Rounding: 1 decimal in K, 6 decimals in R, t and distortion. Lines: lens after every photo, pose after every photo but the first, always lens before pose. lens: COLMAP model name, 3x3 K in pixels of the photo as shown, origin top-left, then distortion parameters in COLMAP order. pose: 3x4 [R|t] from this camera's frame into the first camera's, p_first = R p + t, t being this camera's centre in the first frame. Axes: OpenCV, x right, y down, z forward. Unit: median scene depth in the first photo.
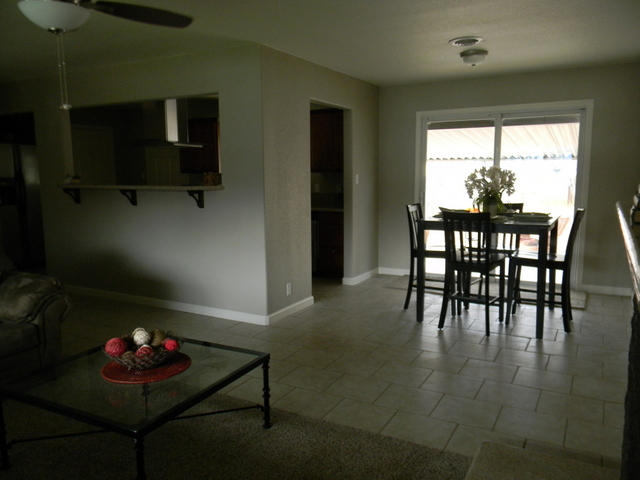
lens RADIAL K [[530.6, 0, 319.7], [0, 530.6, 237.3], [0, 0, 1]] dist [0.045664, -0.048183]
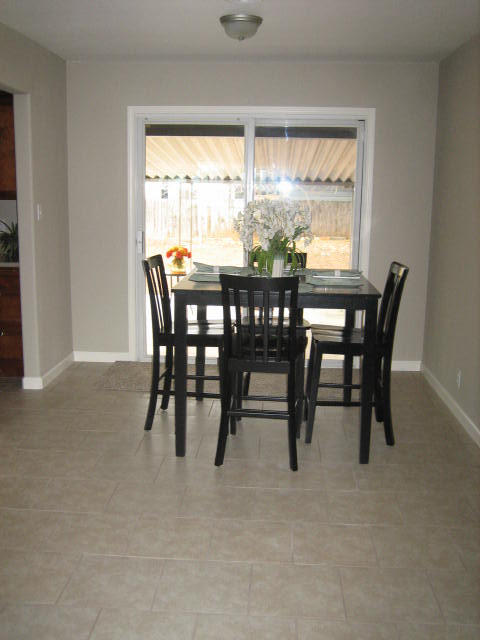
lens RADIAL K [[686.2, 0, 237.9], [0, 686.2, 323.5], [0, 0, 1]] dist [-0.076760, 0.000000]
pose [[0.907717, -0.054045, 0.416089, -0.053948], [0.025386, 0.996927, 0.074106, -0.036045], [-0.418815, -0.056705, 0.906299, 0.205592]]
